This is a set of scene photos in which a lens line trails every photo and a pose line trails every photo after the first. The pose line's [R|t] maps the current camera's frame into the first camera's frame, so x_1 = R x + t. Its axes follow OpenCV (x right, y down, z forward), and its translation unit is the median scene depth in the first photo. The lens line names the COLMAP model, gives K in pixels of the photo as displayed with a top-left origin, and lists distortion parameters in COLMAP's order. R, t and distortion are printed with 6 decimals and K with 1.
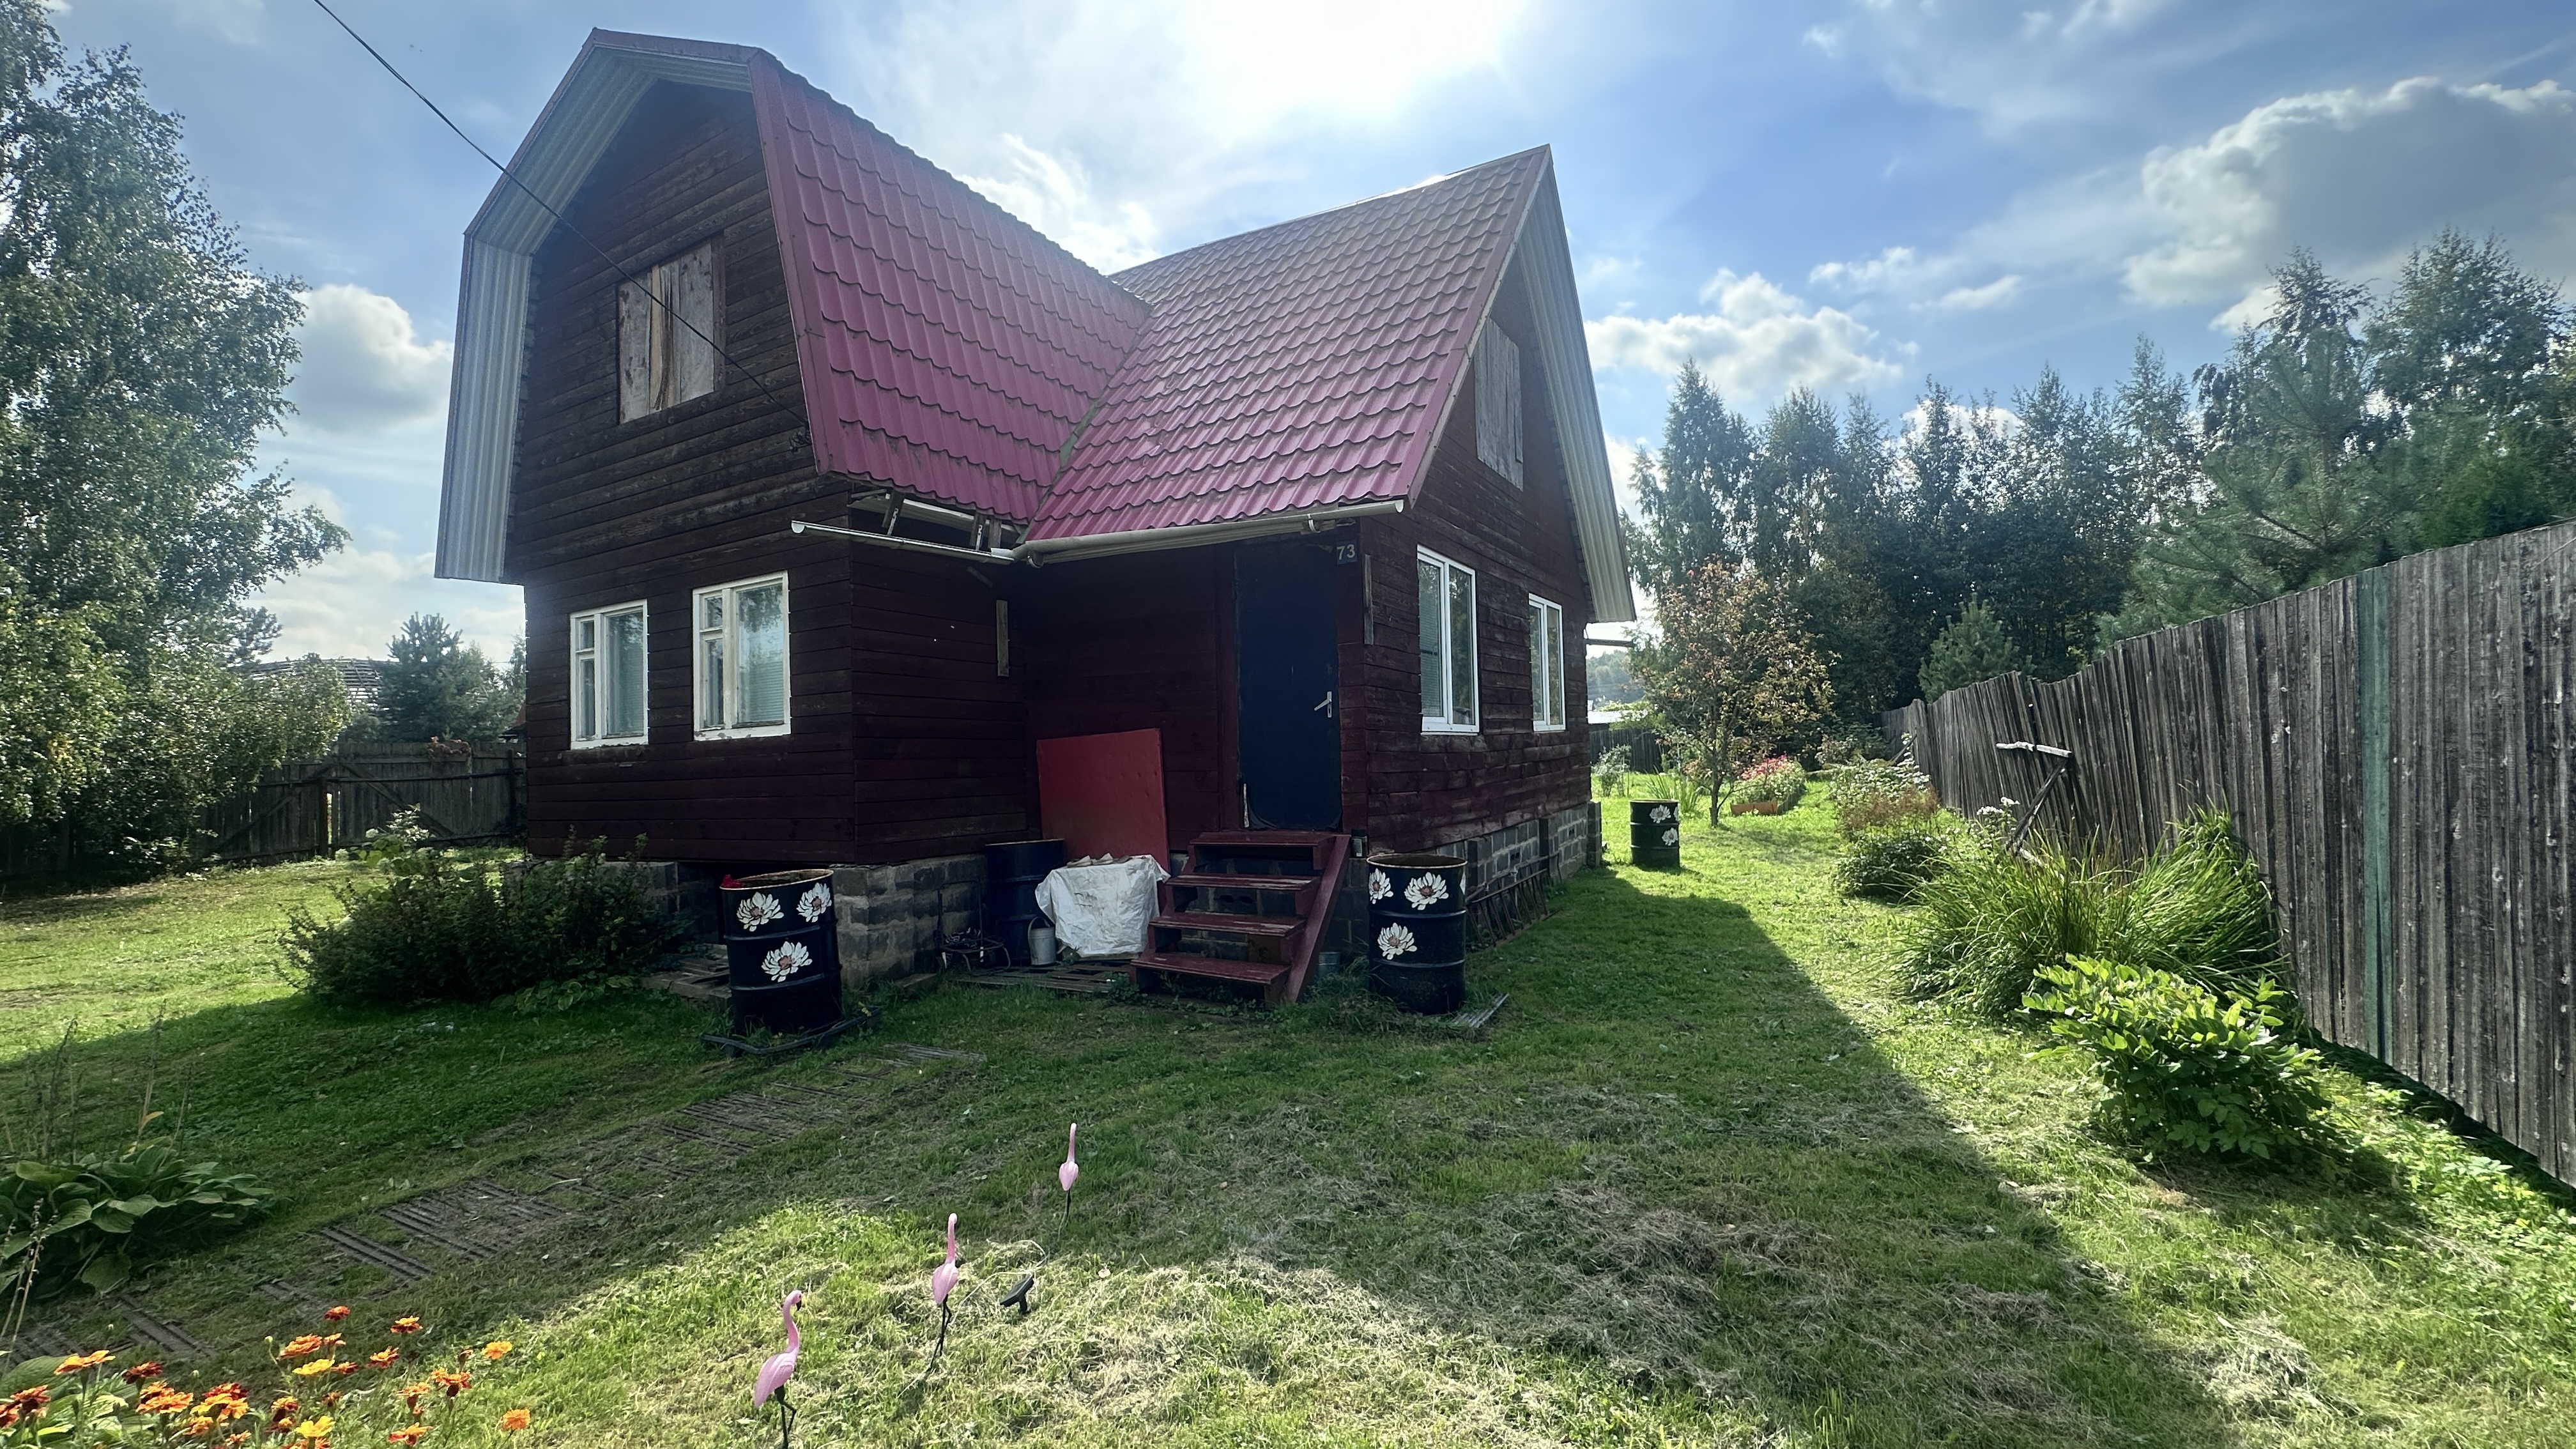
lens RADIAL K [[1025.1, 0, 1261.0], [0, 1025.1, 686.2], [0, 0, 1]] dist [-0.003296, 0.001063]
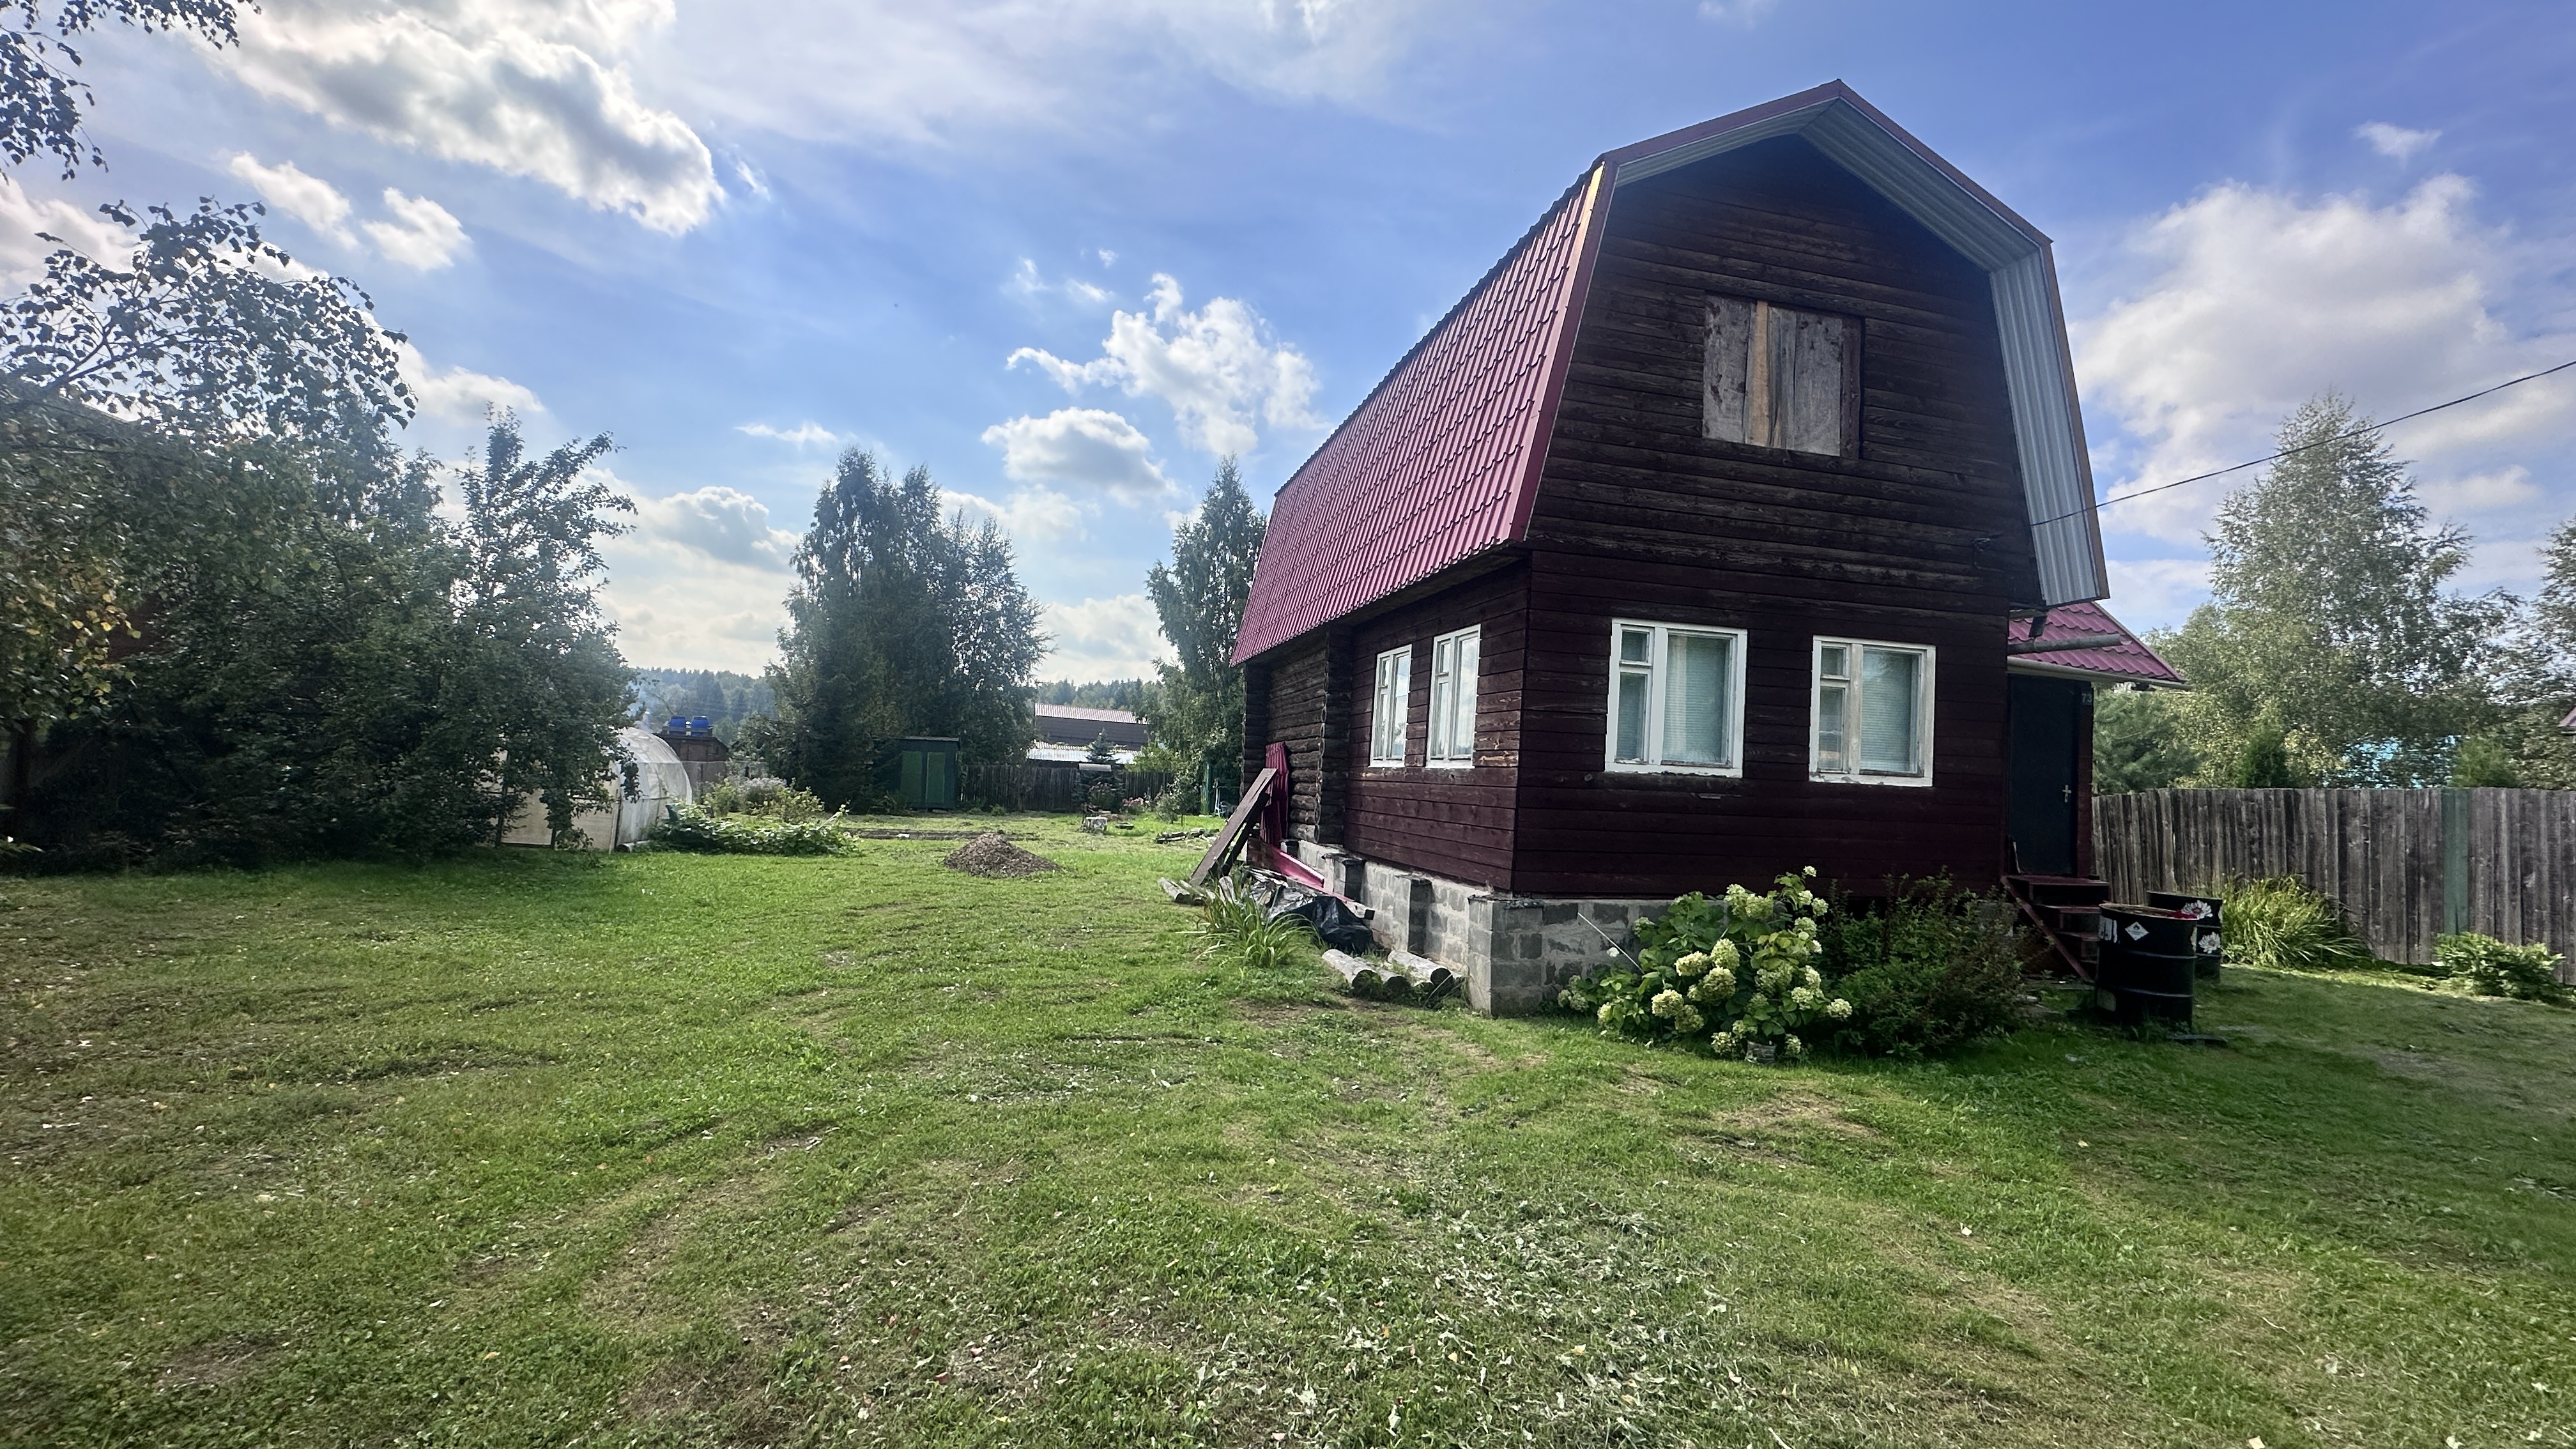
lens RADIAL K [[1025.1, 0, 1283.1], [0, 1025.1, 705.4], [0, 0, 1]] dist [-0.003296, 0.001063]
pose [[0.727113, 0.125383, 0.674971, -1.646914], [-0.112230, 0.991663, -0.063311, 0.102953], [-0.677282, -0.029718, 0.735123, 0.600801]]
